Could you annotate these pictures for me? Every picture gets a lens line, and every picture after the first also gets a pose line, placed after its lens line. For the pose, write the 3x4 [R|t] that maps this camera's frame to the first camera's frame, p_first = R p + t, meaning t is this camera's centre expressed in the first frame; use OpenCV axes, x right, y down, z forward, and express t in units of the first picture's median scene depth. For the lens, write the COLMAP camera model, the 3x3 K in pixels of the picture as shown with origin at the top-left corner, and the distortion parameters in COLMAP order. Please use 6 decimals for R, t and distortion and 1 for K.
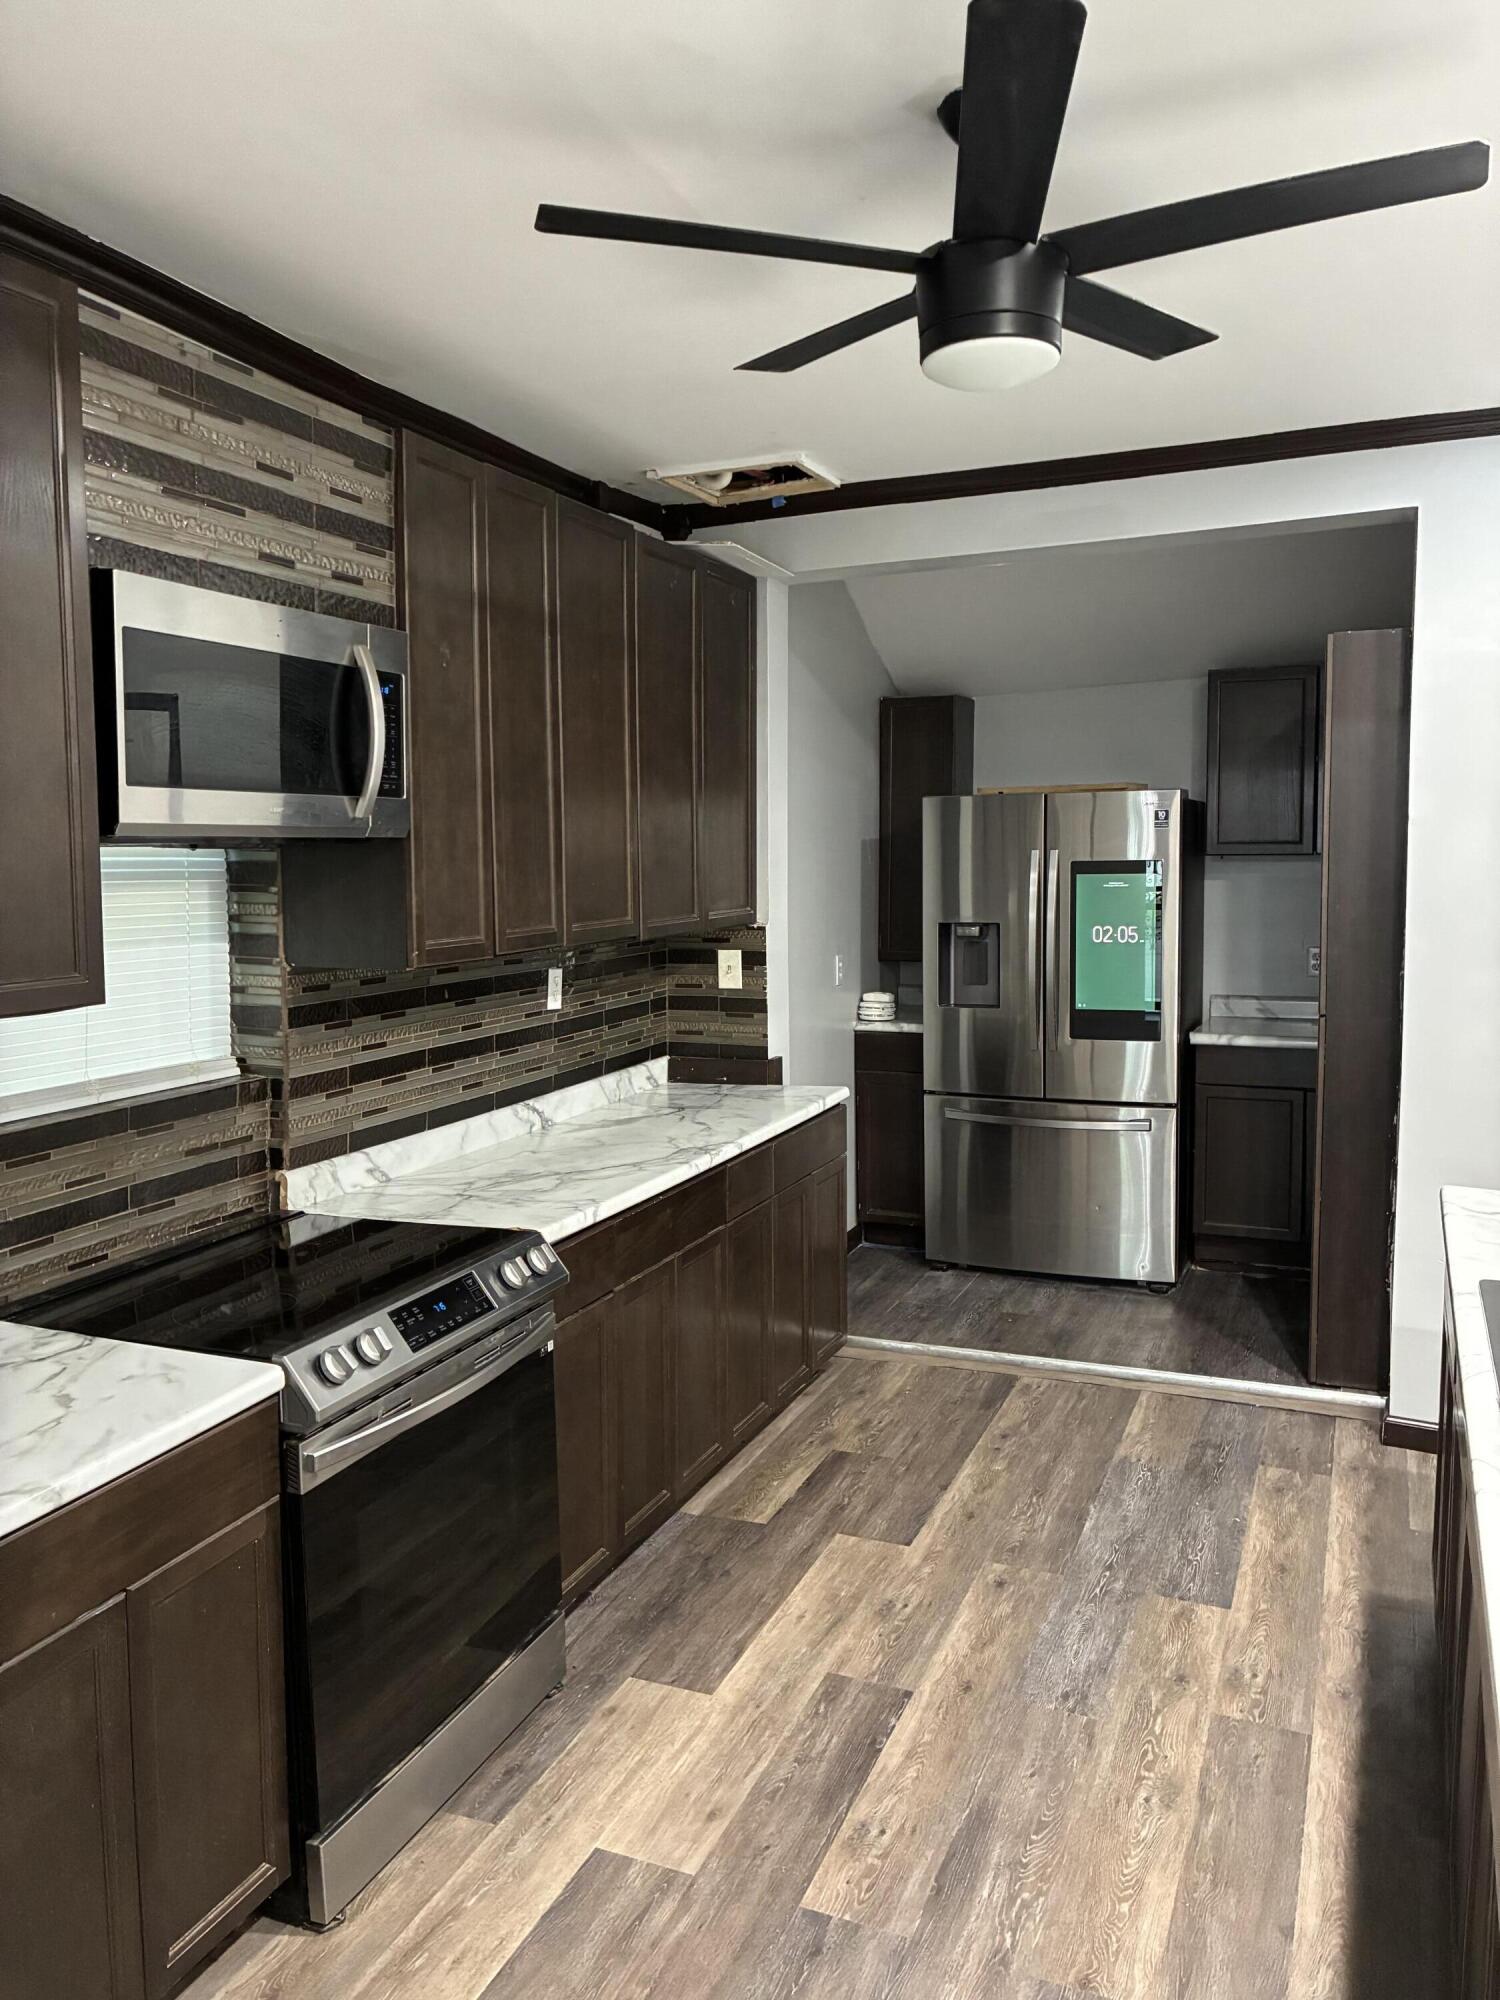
lens RADIAL K [[1518.9, 0, 734.1], [0, 1518.9, 984.1], [0, 0, 1]] dist [0.007856, -0.025172]
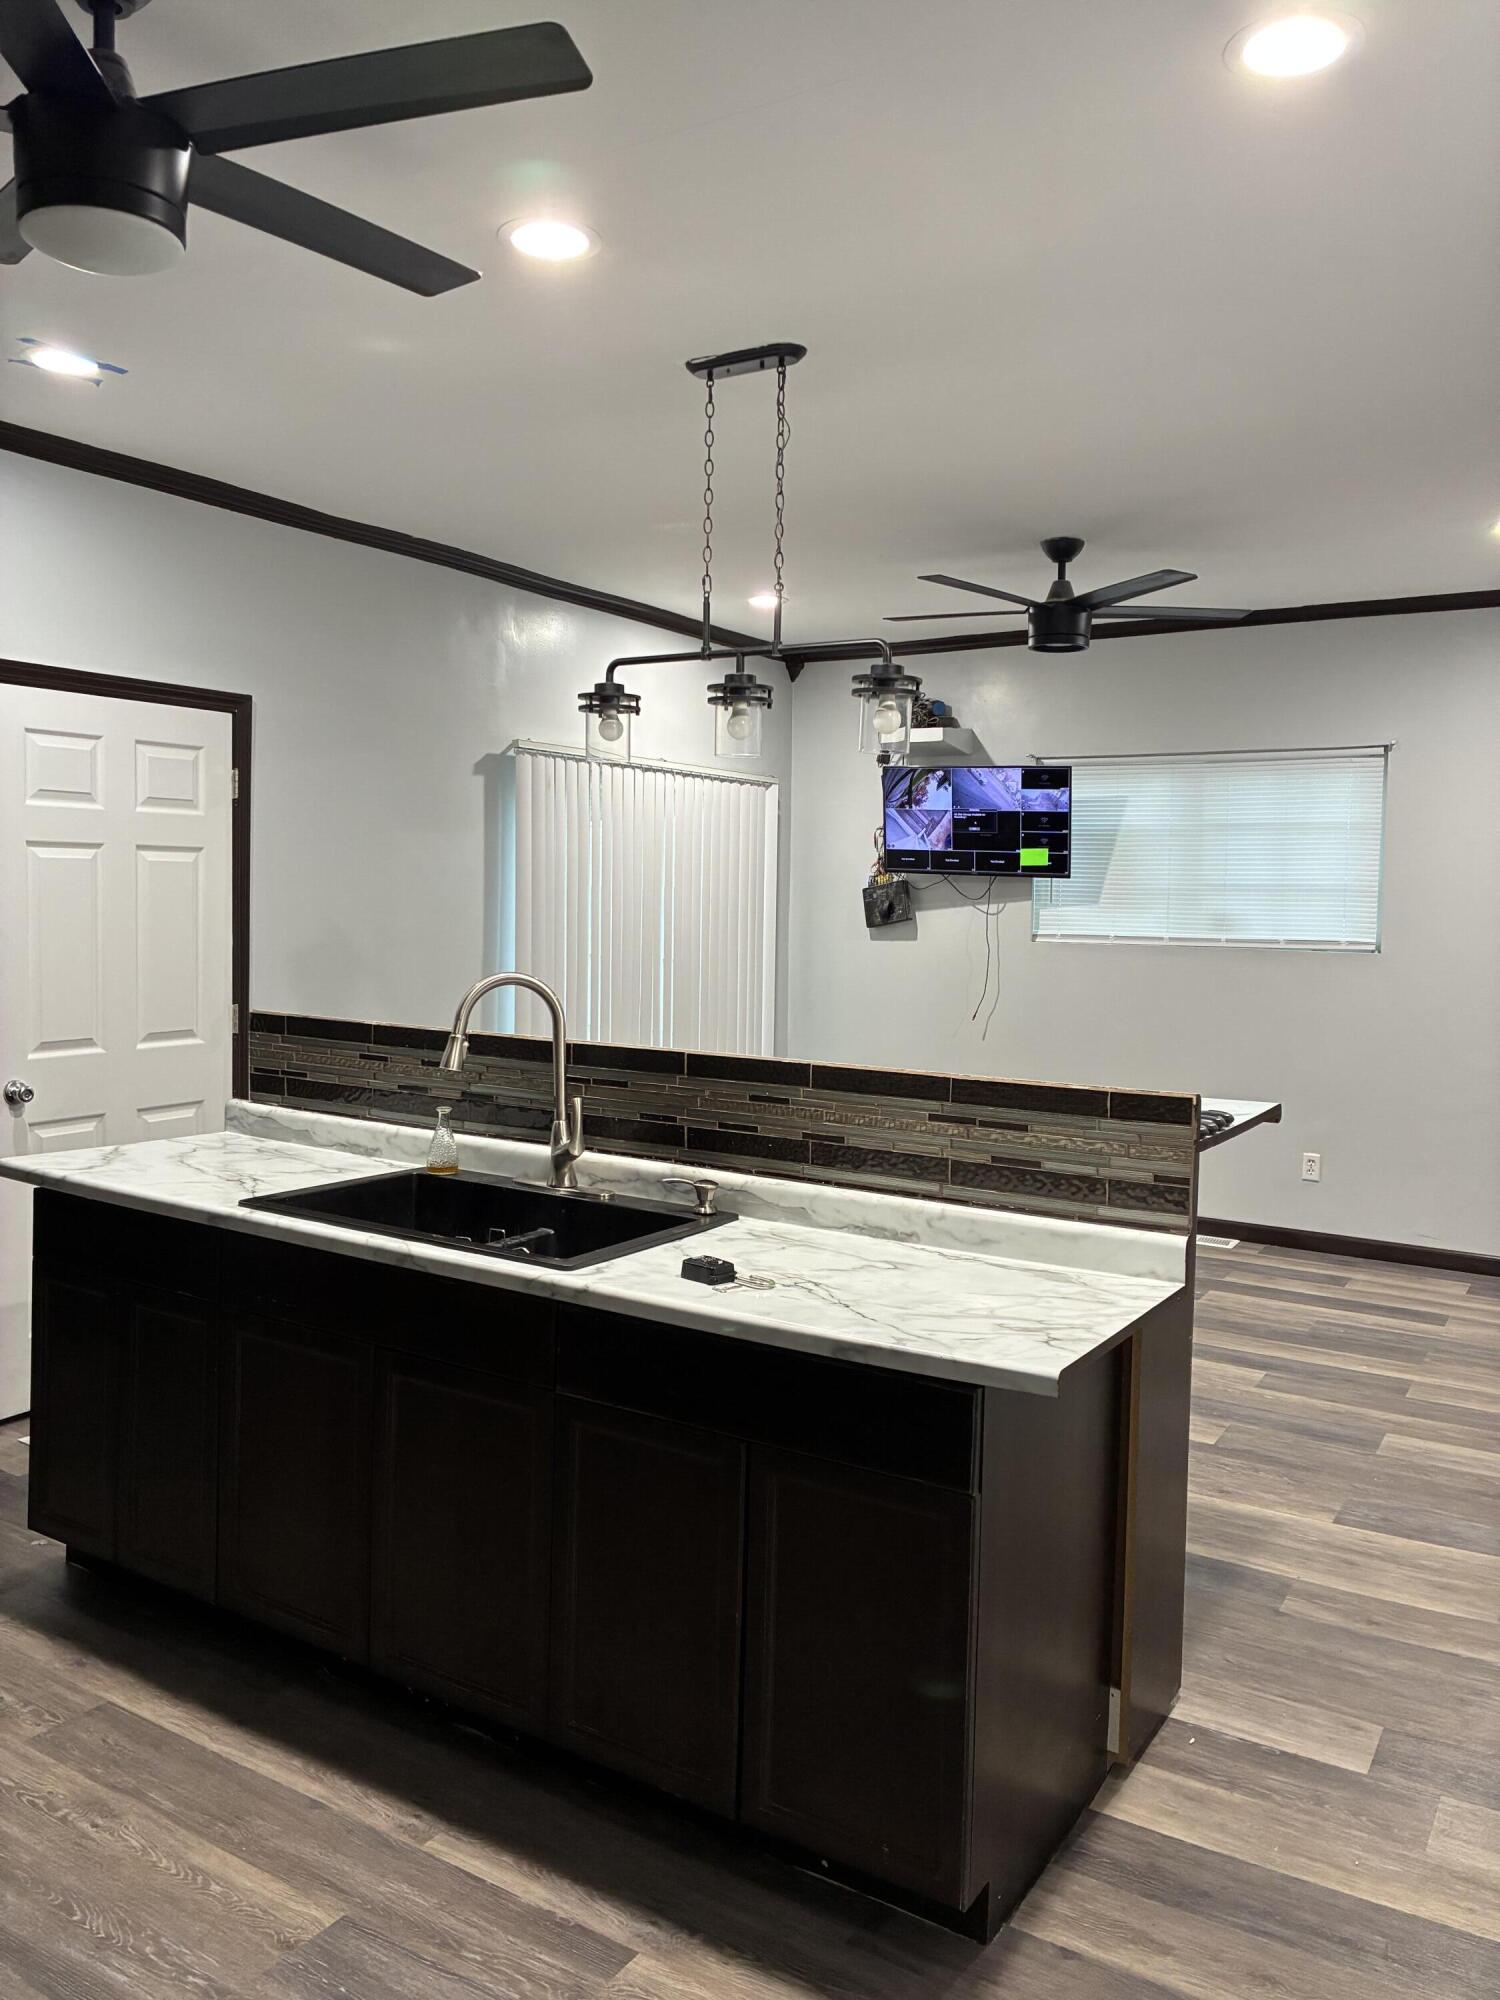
lens RADIAL K [[1518.9, 0, 714.3], [0, 1518.9, 966.9], [0, 0, 1]] dist [0.007856, -0.025172]
pose [[0.176937, -0.044202, 0.983229, -0.411155], [0.068605, 0.997115, 0.032480, -0.000908], [-0.981828, 0.061707, 0.179459, 0.303065]]
